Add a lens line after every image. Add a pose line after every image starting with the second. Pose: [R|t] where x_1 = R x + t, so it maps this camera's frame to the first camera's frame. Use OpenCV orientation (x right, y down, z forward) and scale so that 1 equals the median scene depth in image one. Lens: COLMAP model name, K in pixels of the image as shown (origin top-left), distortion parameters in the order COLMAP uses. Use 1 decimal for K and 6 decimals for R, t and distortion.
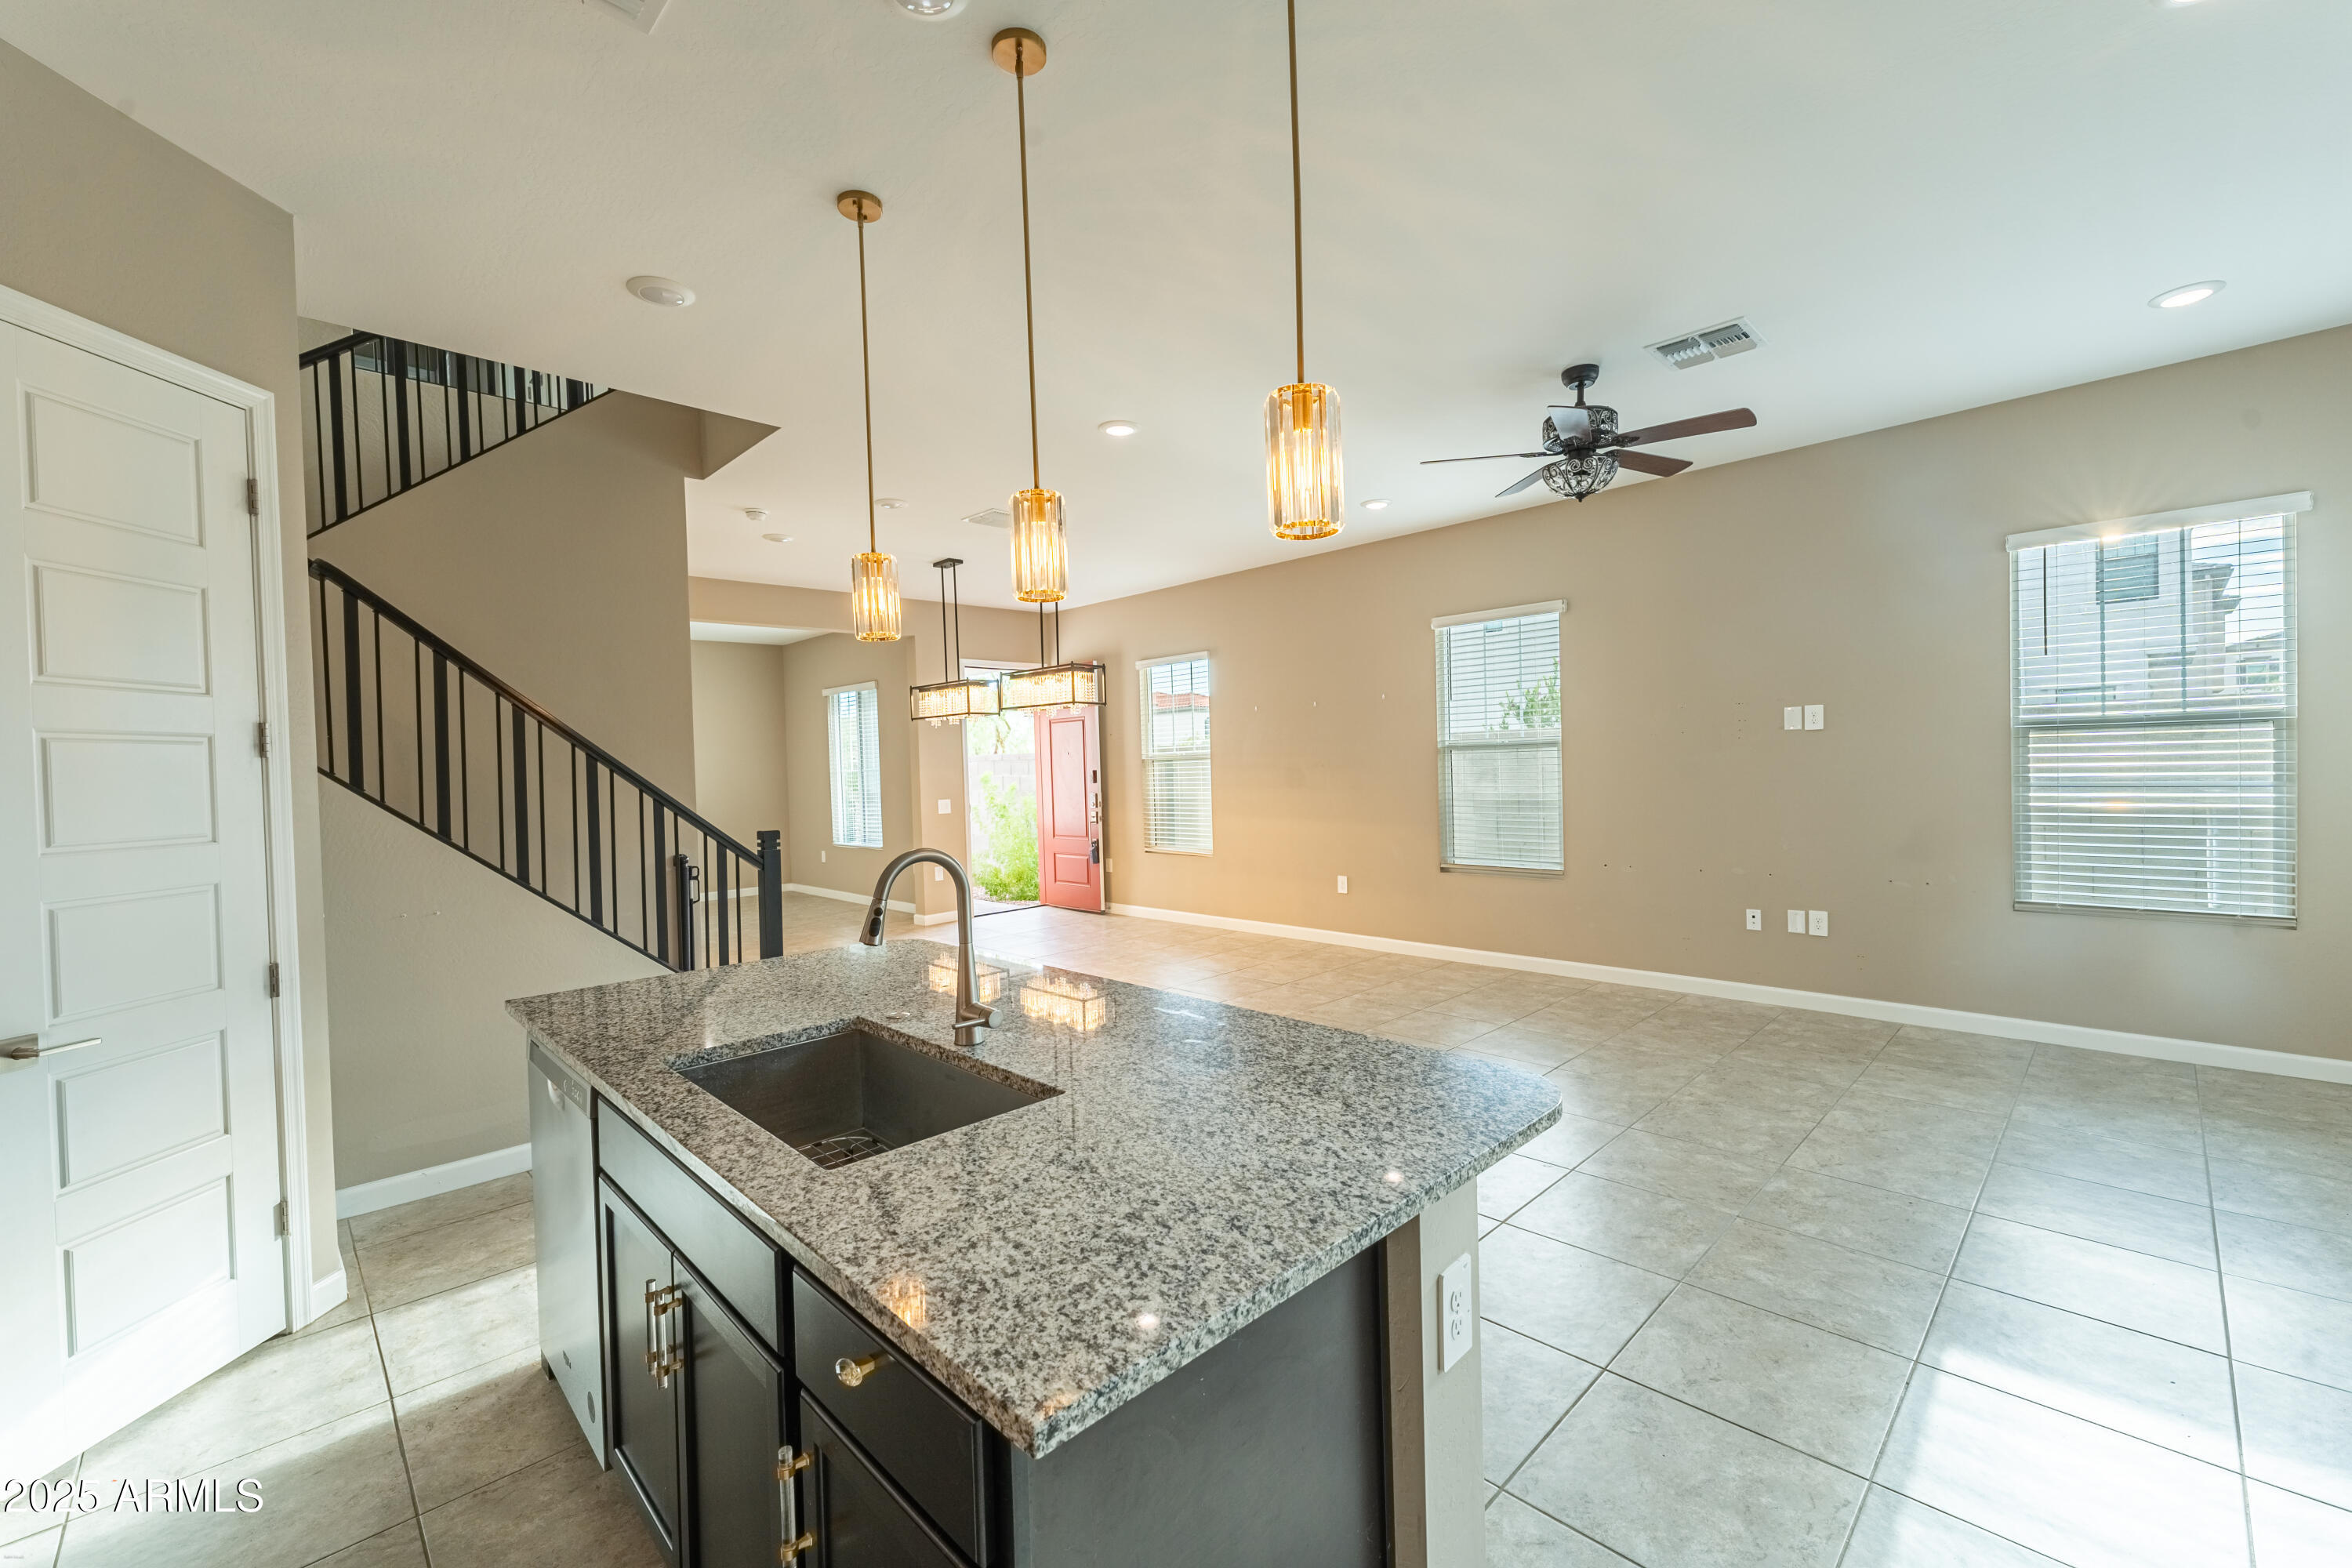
lens RADIAL K [[956.8, 0, 1176.5], [0, 956.8, 782.3], [0, 0, 1]] dist [0.002277, -0.000695]
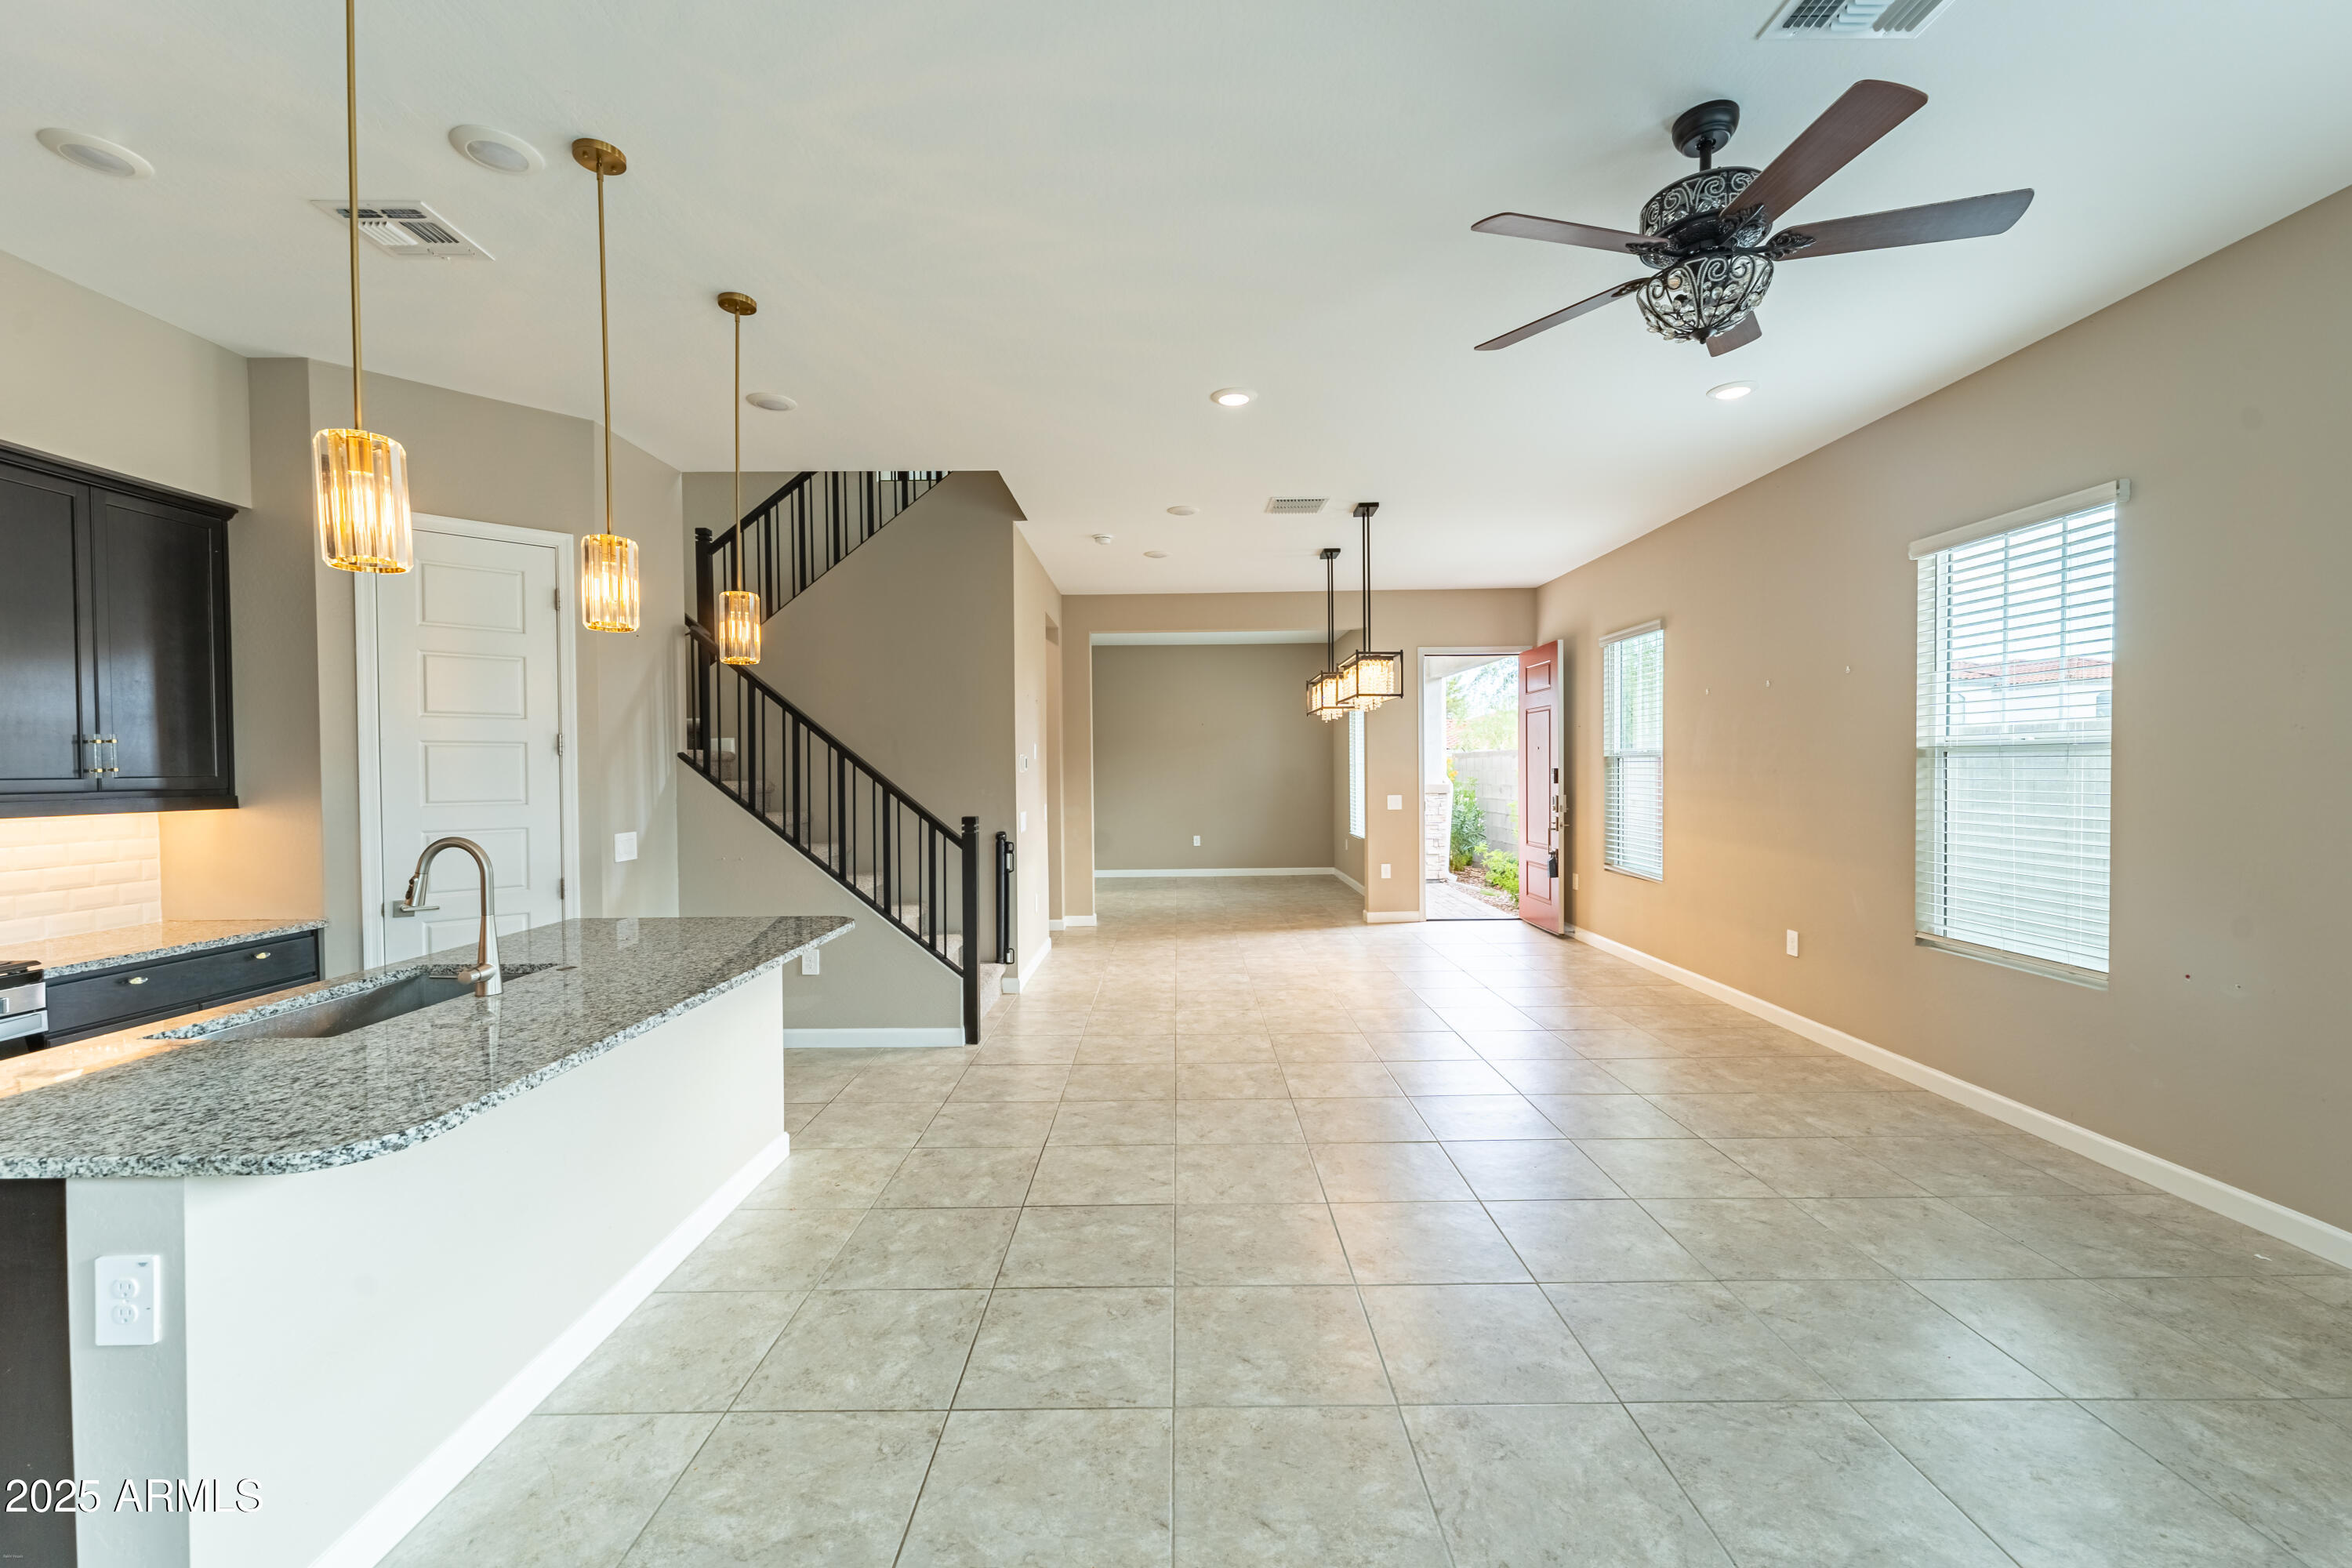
lens RADIAL K [[956.8, 0, 1174.6], [0, 956.8, 785.1], [0, 0, 1]] dist [0.002277, -0.000695]
pose [[0.712646, 0.035037, -0.700648, 0.983946], [-0.023919, 0.999385, 0.025647, -0.043250], [0.701116, -0.001518, 0.713046, 0.558182]]
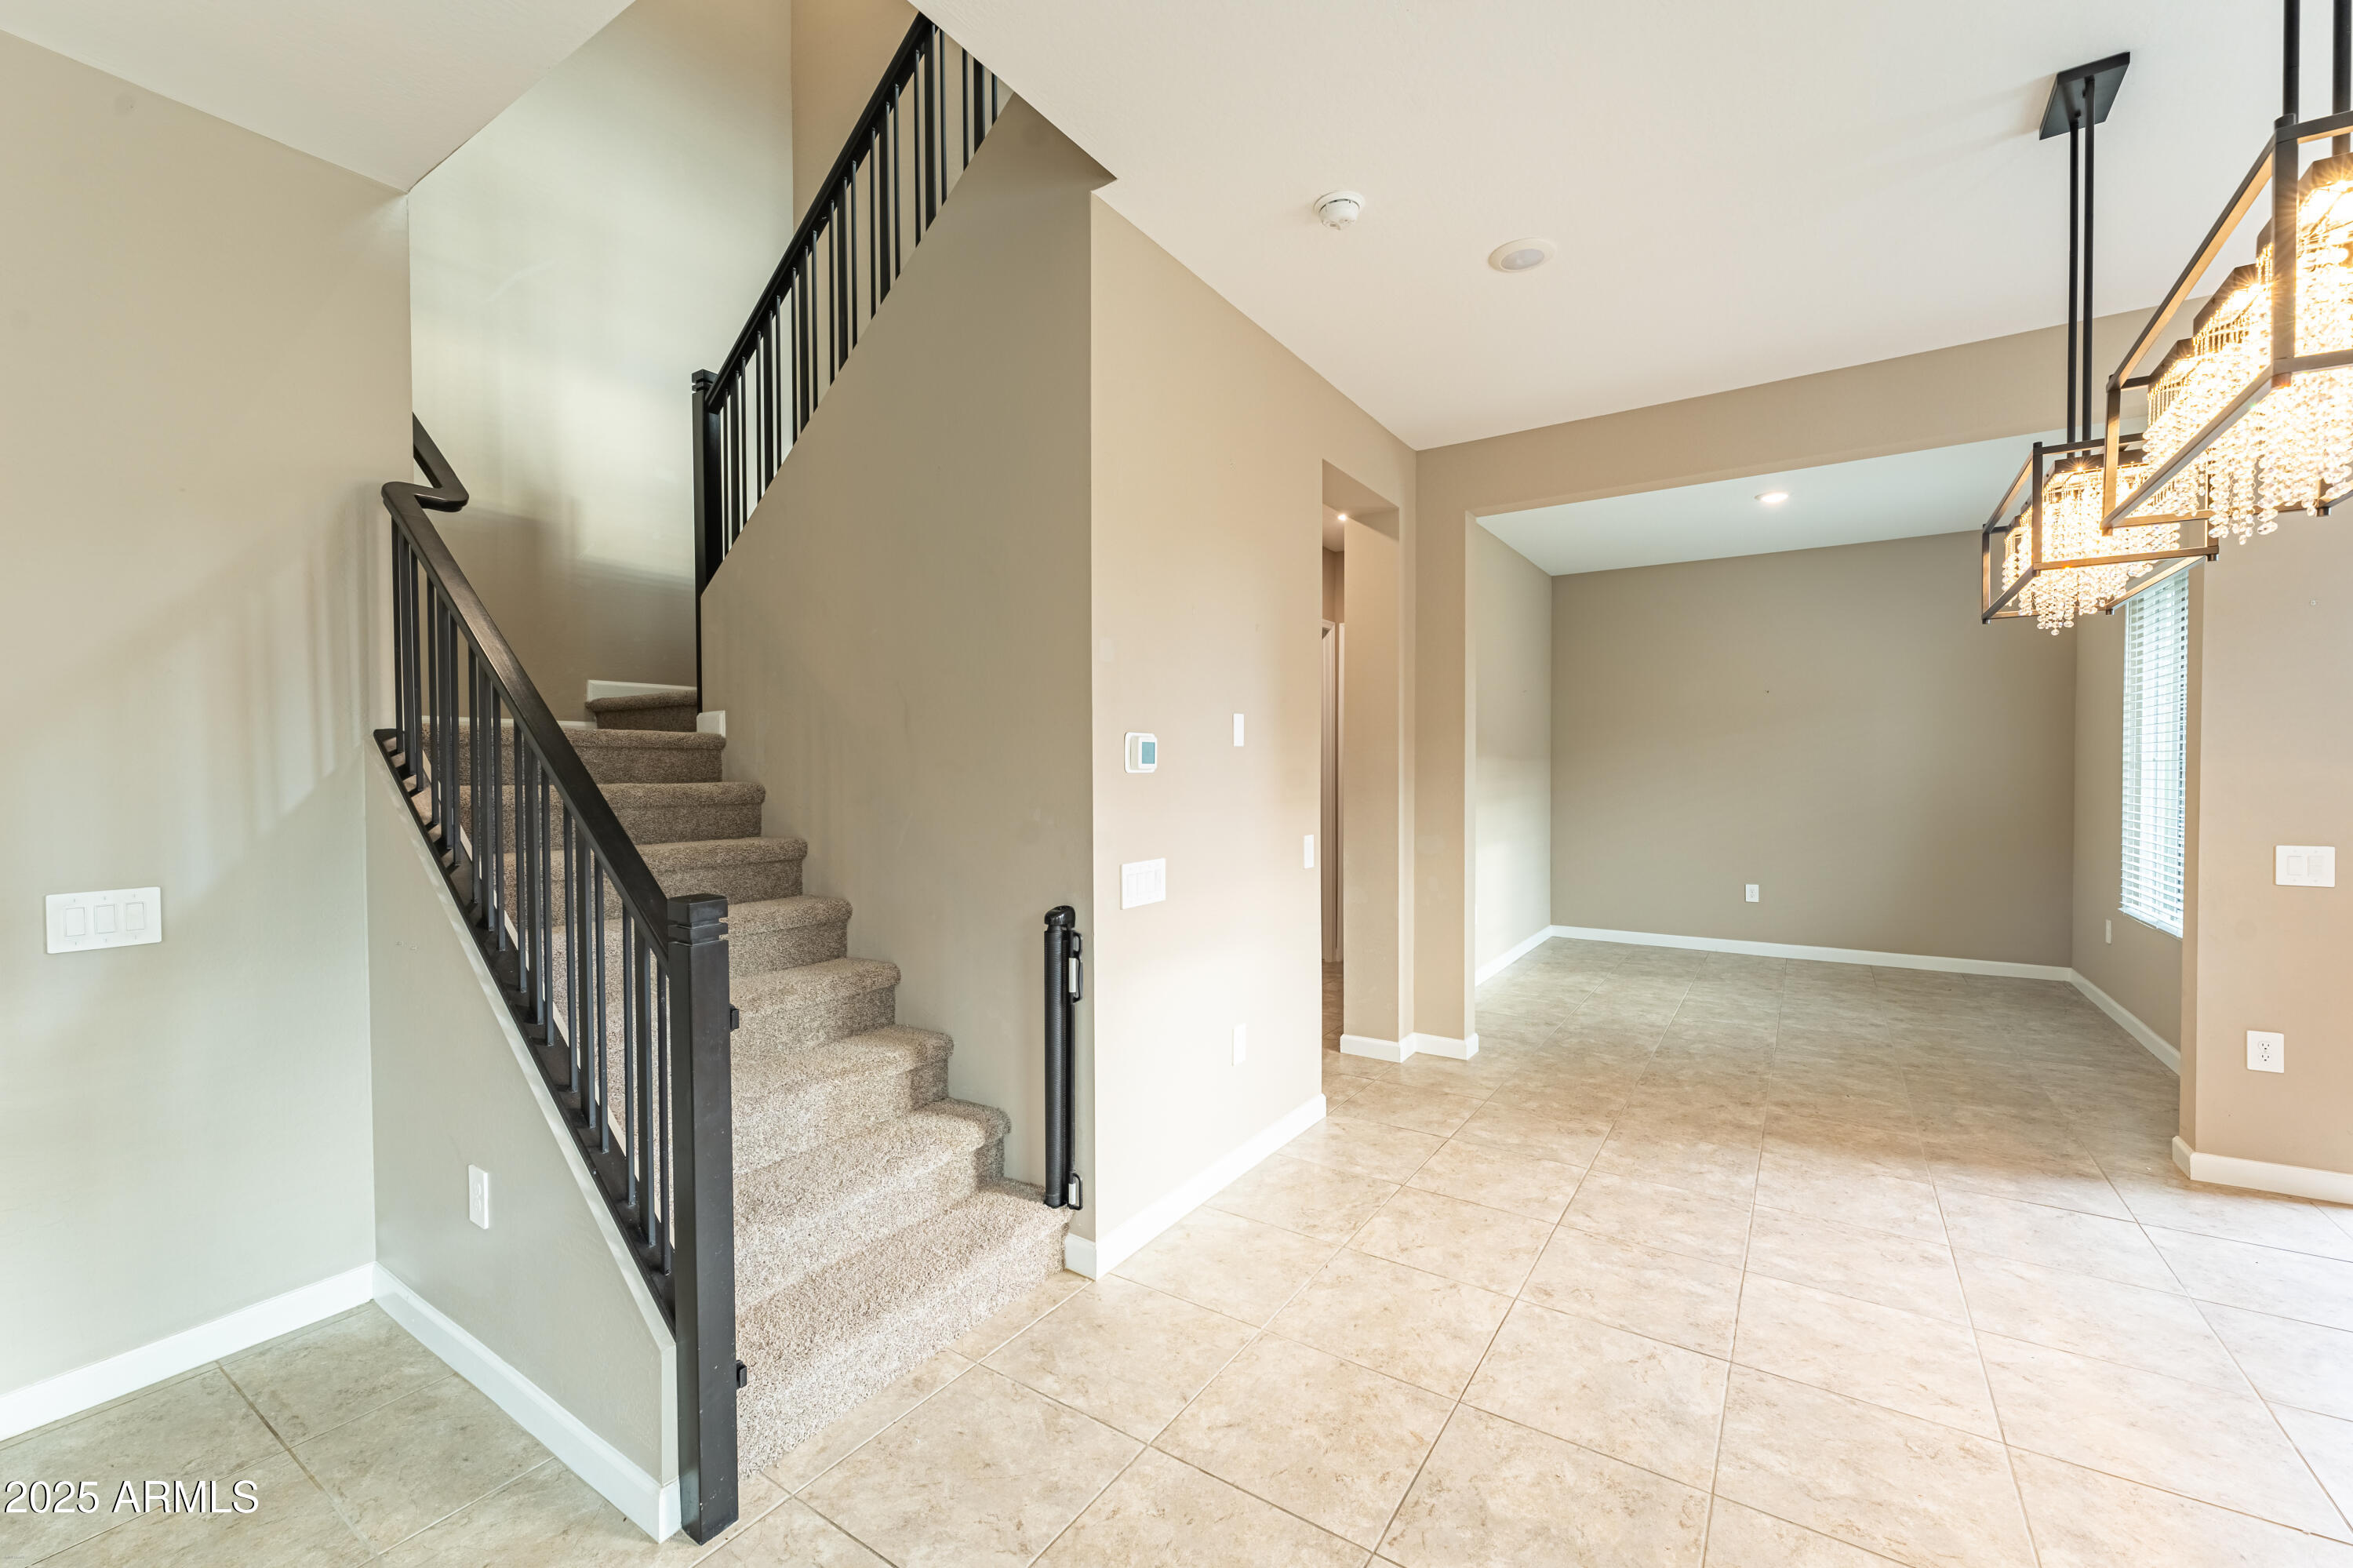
lens RADIAL K [[957.2, 0, 1175.1], [0, 957.2, 786.3], [0, 0, 1]] dist [0.002277, -0.000695]
pose [[0.205127, 0.045722, -0.977667, 0.042811], [-0.020849, 0.998886, 0.042340, -0.035377], [0.978513, 0.011699, 0.205852, 1.884115]]
